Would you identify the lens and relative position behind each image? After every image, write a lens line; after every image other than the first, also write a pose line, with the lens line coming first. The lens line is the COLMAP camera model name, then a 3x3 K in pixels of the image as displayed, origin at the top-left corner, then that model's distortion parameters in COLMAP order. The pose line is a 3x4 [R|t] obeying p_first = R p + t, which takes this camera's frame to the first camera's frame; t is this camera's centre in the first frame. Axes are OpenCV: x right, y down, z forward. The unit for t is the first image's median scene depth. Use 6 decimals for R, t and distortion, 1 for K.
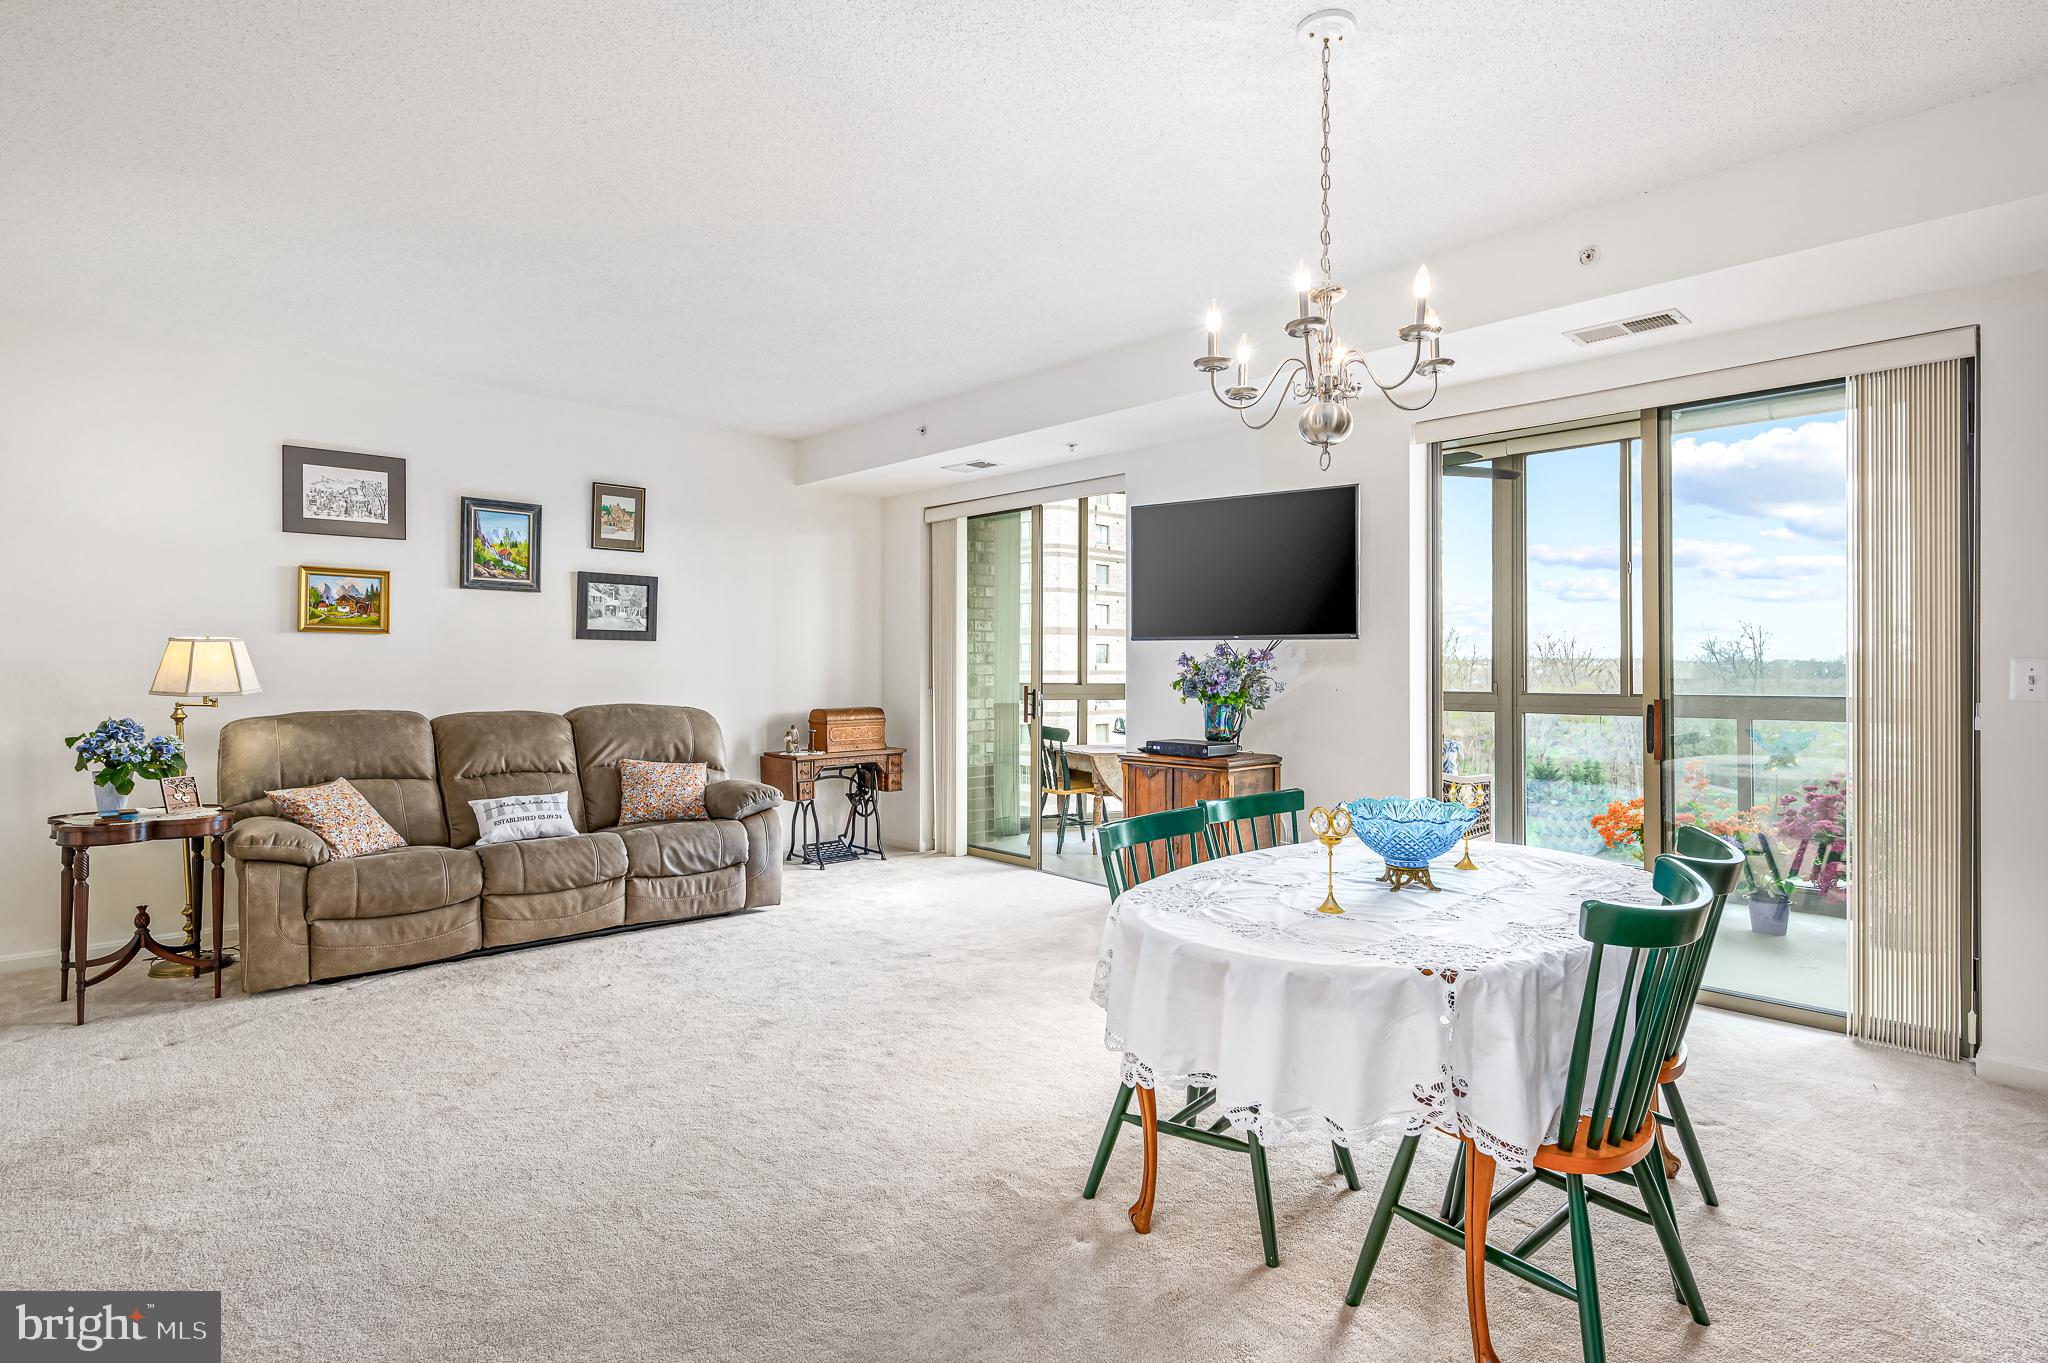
lens RADIAL K [[1028.7, 0, 1036.8], [0, 1028.7, 655.7], [0, 0, 1]] dist [-0.004538, 0.001780]
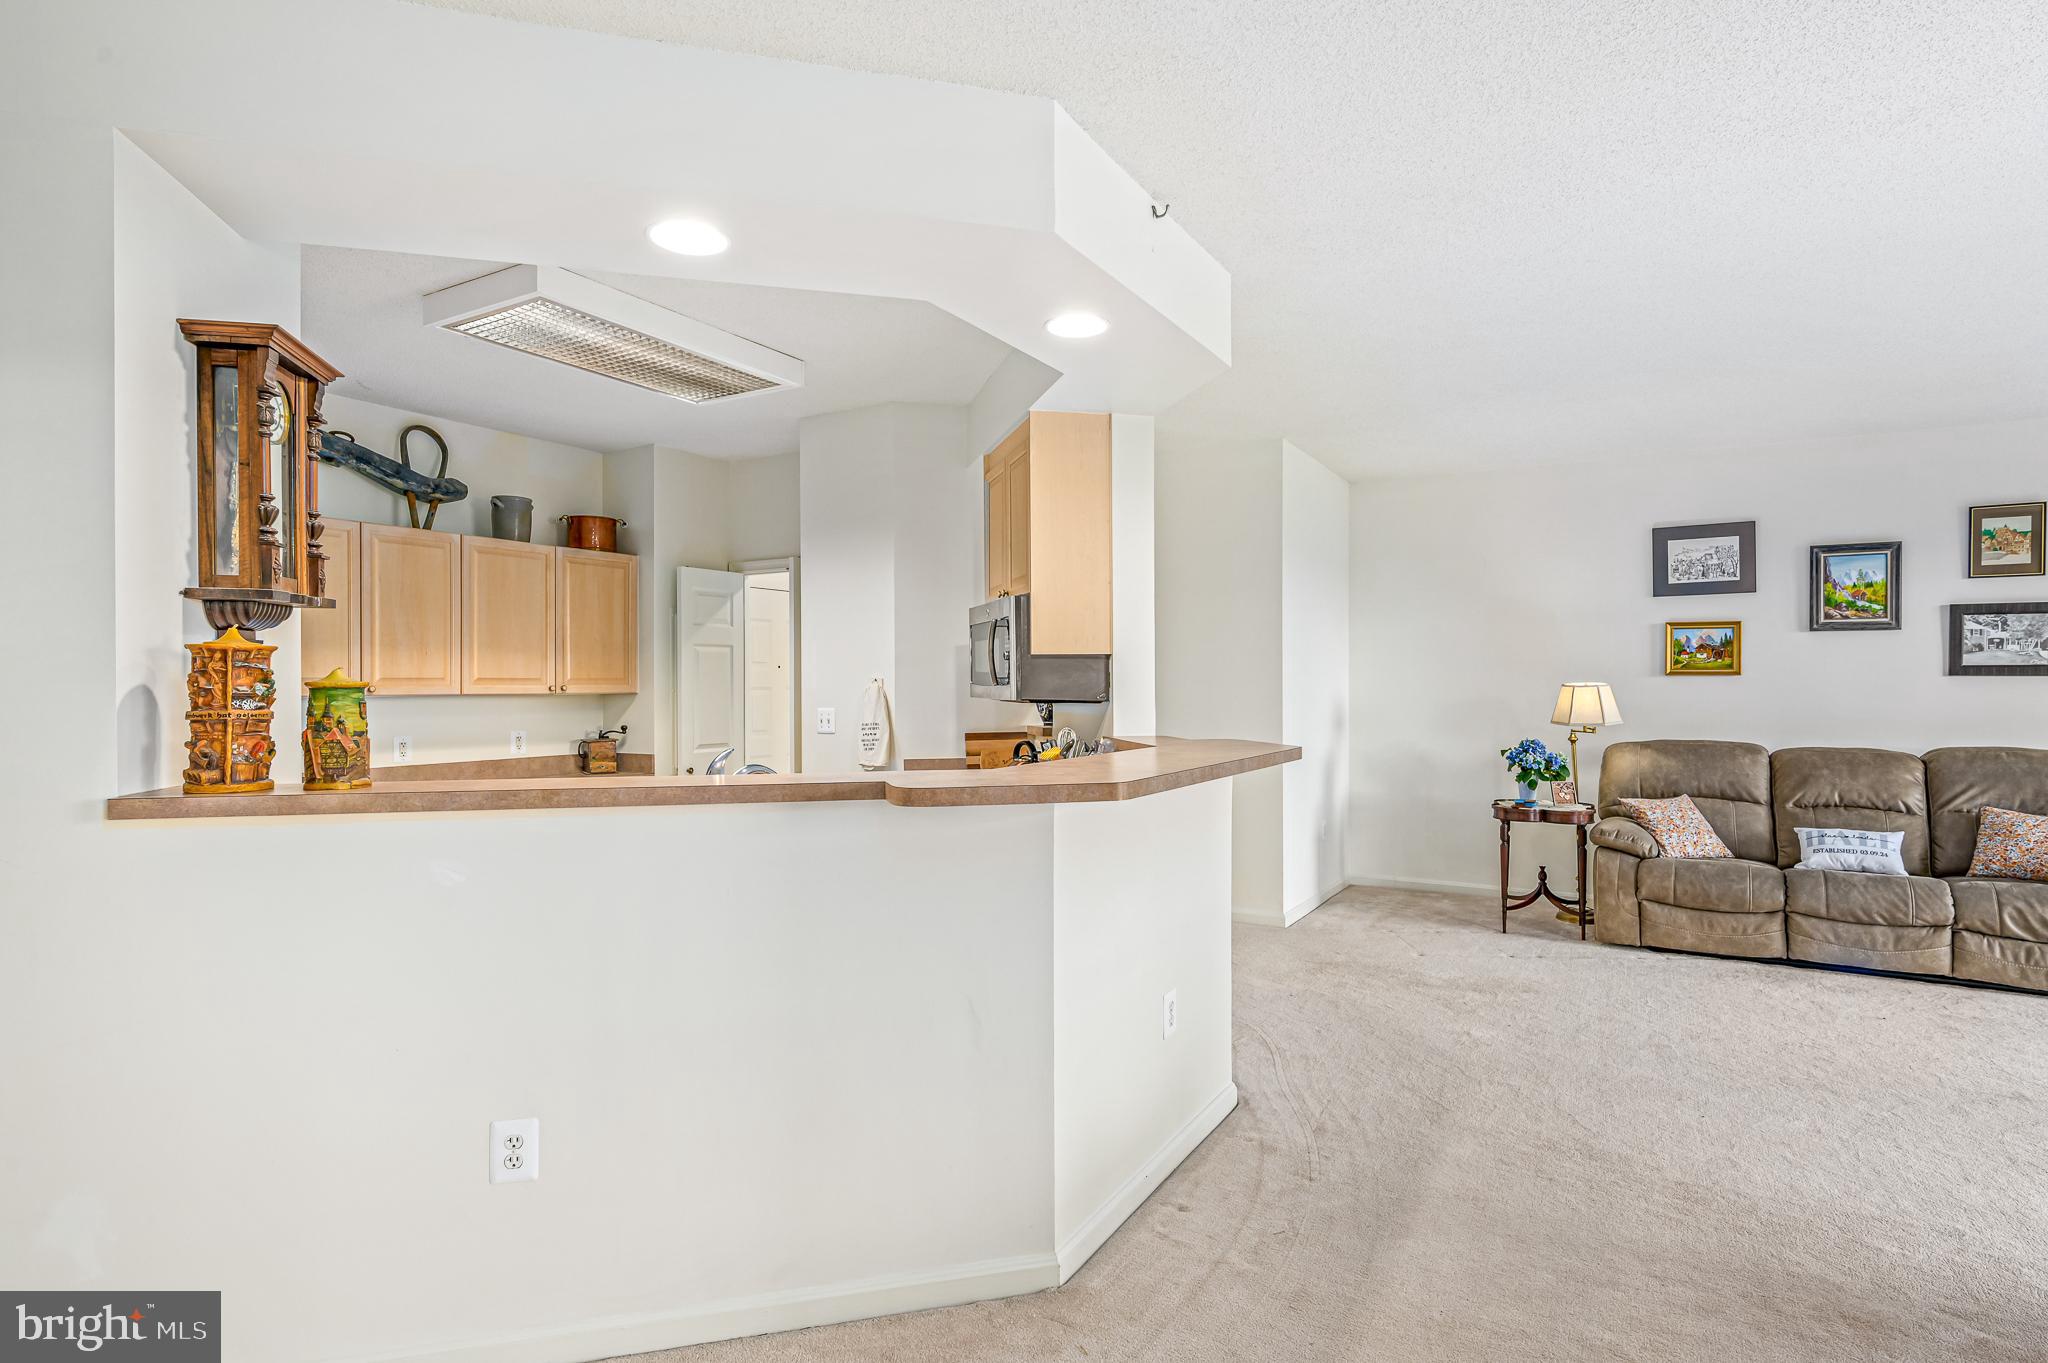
lens RADIAL K [[1062.3, 0, 1023.6], [0, 1062.3, 686.4], [0, 0, 1]] dist [-0.000546, 0.001387]
pose [[0.265334, 0.002222, -0.964154, 0.330479], [0.012617, 0.999904, 0.005777, -0.027726], [0.964074, -0.013698, 0.265280, -0.102122]]
